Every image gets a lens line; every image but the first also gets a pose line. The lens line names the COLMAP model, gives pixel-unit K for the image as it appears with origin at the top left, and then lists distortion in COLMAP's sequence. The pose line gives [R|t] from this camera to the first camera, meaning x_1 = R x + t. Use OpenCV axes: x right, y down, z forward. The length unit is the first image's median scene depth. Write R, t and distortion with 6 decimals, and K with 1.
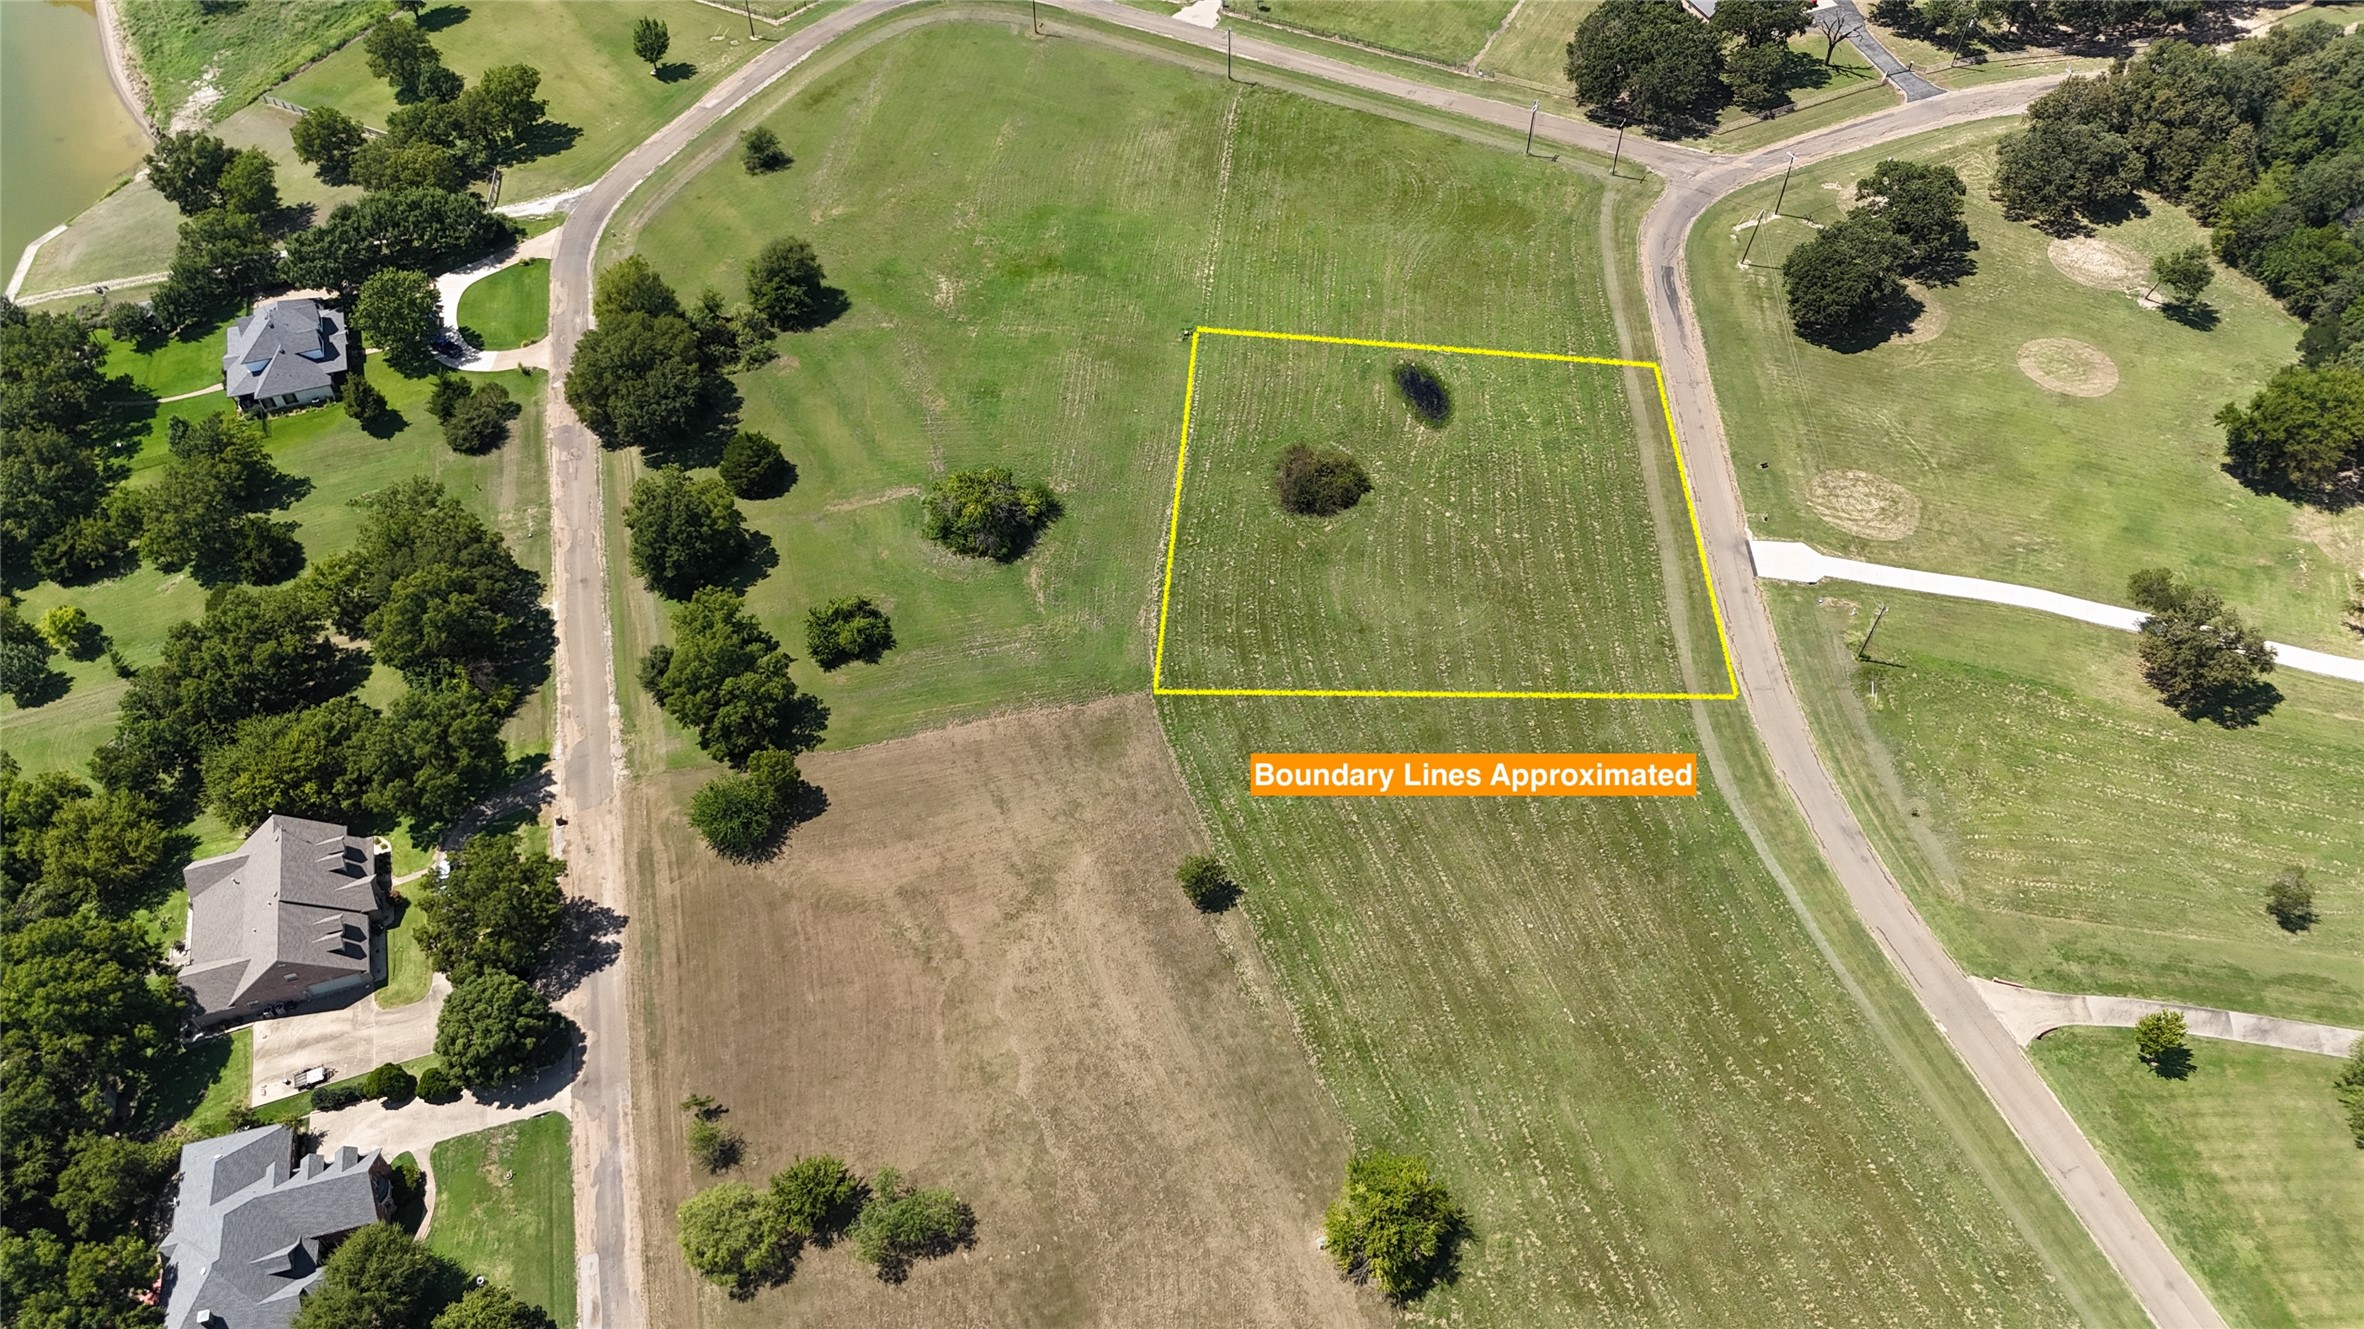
lens RADIAL K [[1740.1, 0, 1180.0], [0, 1740.1, 667.6], [0, 0, 1]] dist [0.063294, -0.053598]
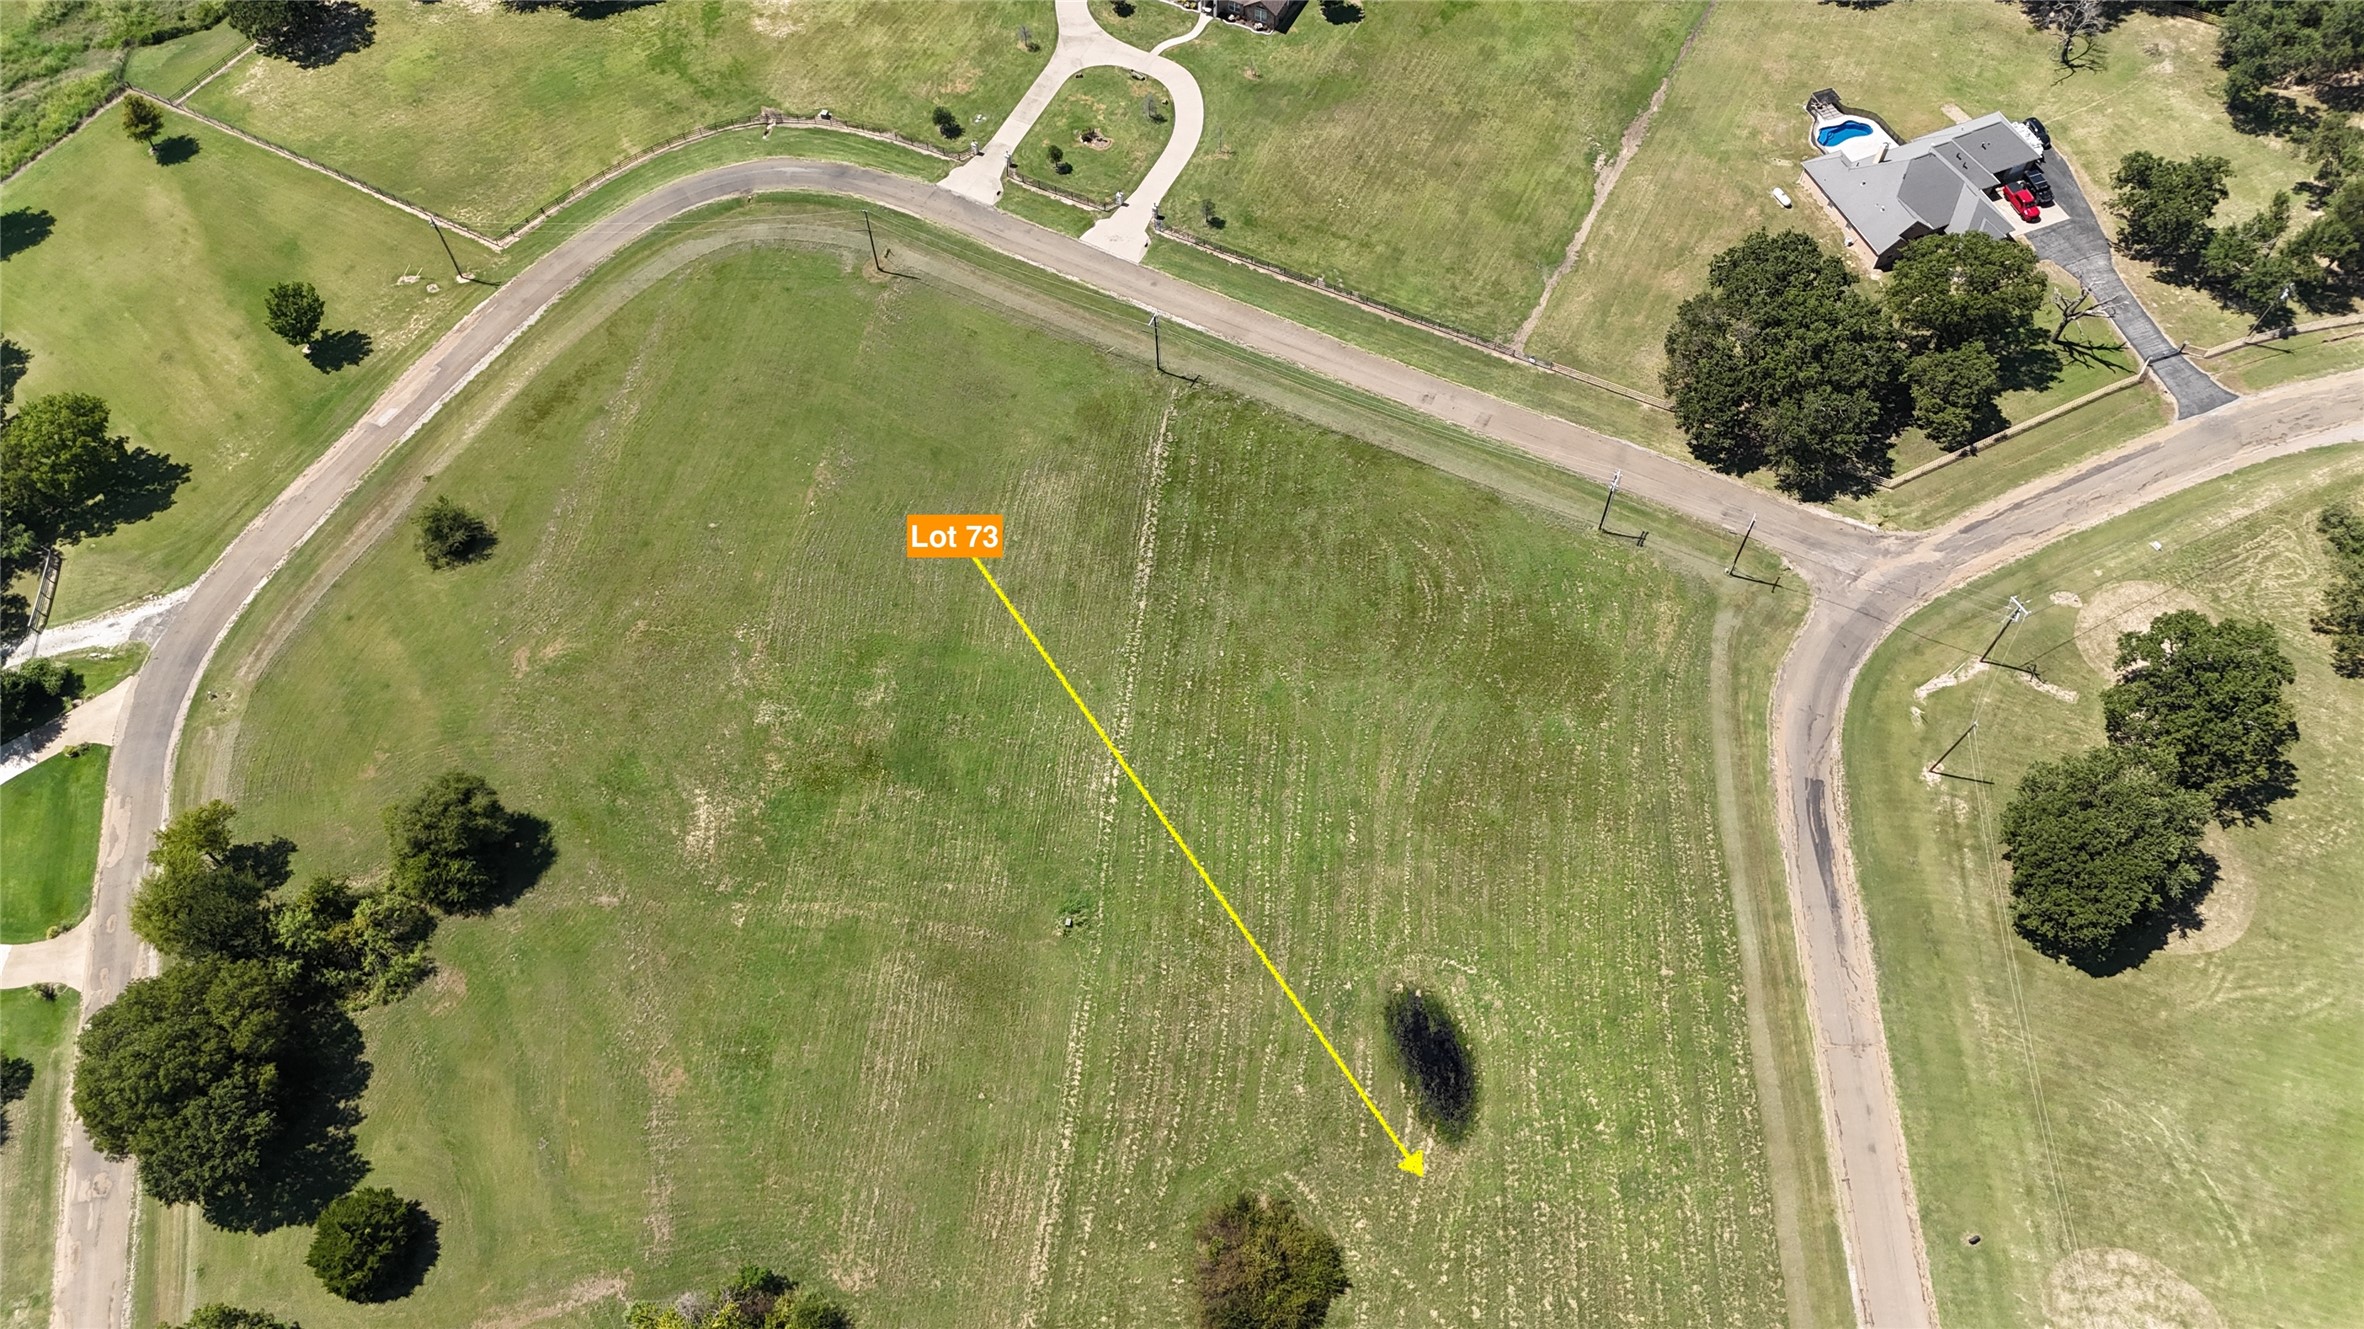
lens RADIAL K [[1740.1, 0, 1180.0], [0, 1740.1, 667.6], [0, 0, 1]] dist [0.063294, -0.053598]
pose [[0.999925, 0.001204, -0.012203, 0.056890], [0.000748, 0.987322, 0.158731, -0.418569], [0.012240, -0.158728, 0.987247, 0.406766]]
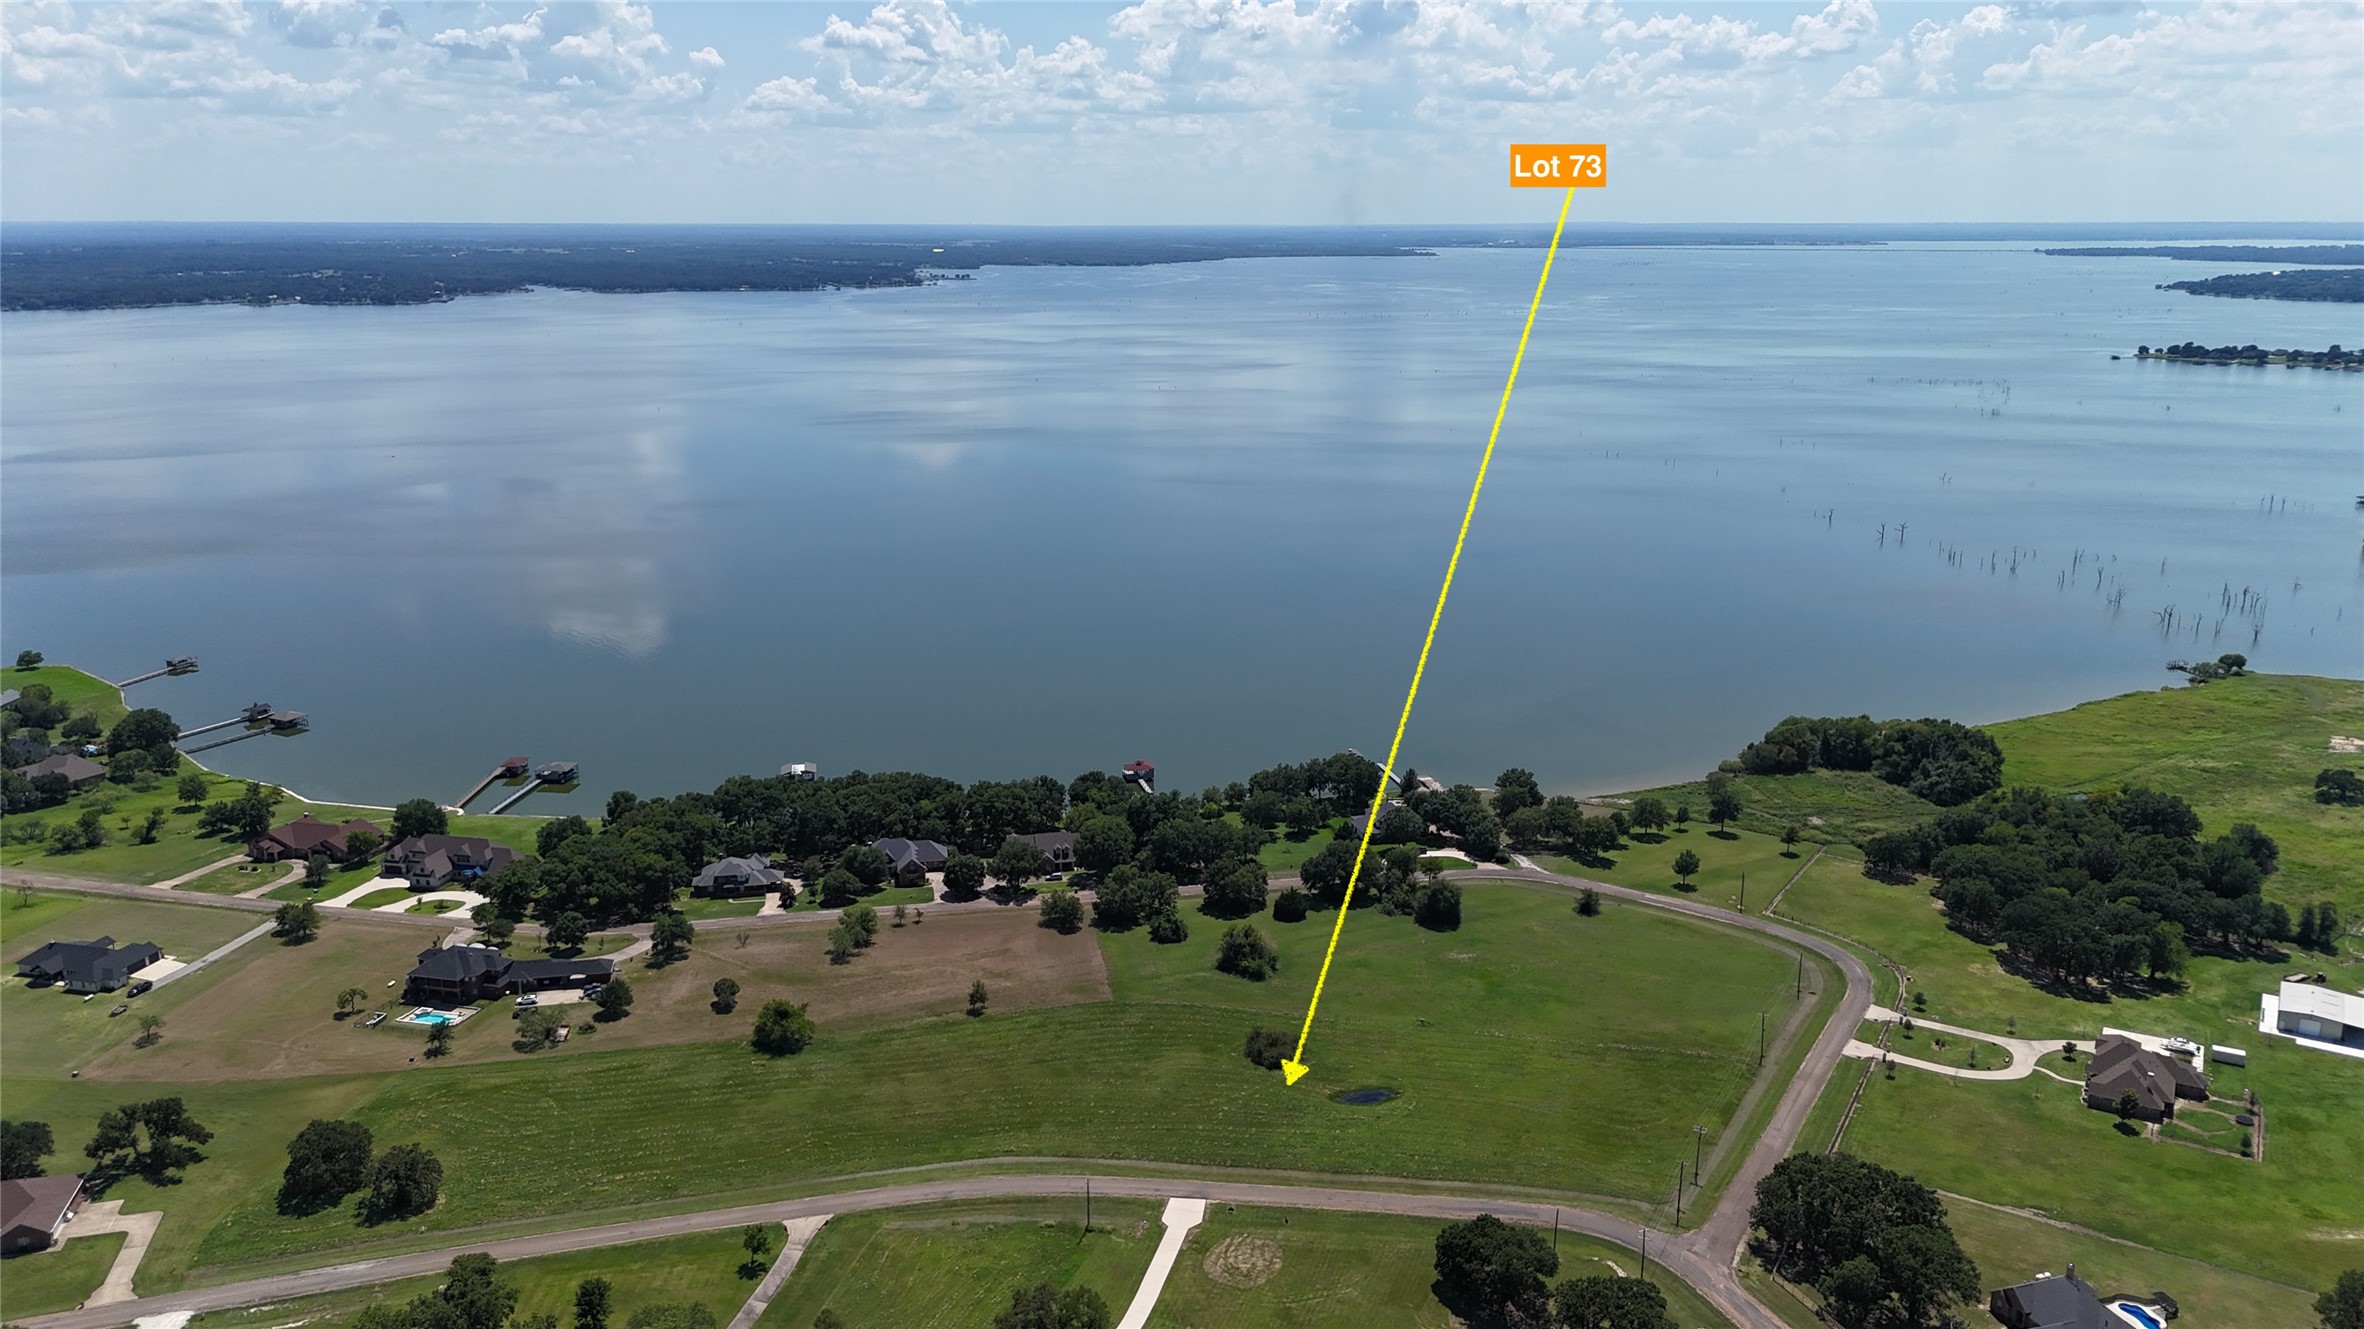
lens RADIAL K [[1740.1, 0, 1180.0], [0, 1740.1, 667.6], [0, 0, 1]] dist [0.063294, -0.053598]
pose [[-0.076617, 0.254111, -0.964136, 1.478774], [-0.757967, 0.613389, 0.221900, -0.591381], [0.647778, 0.747784, 0.145612, 0.459721]]
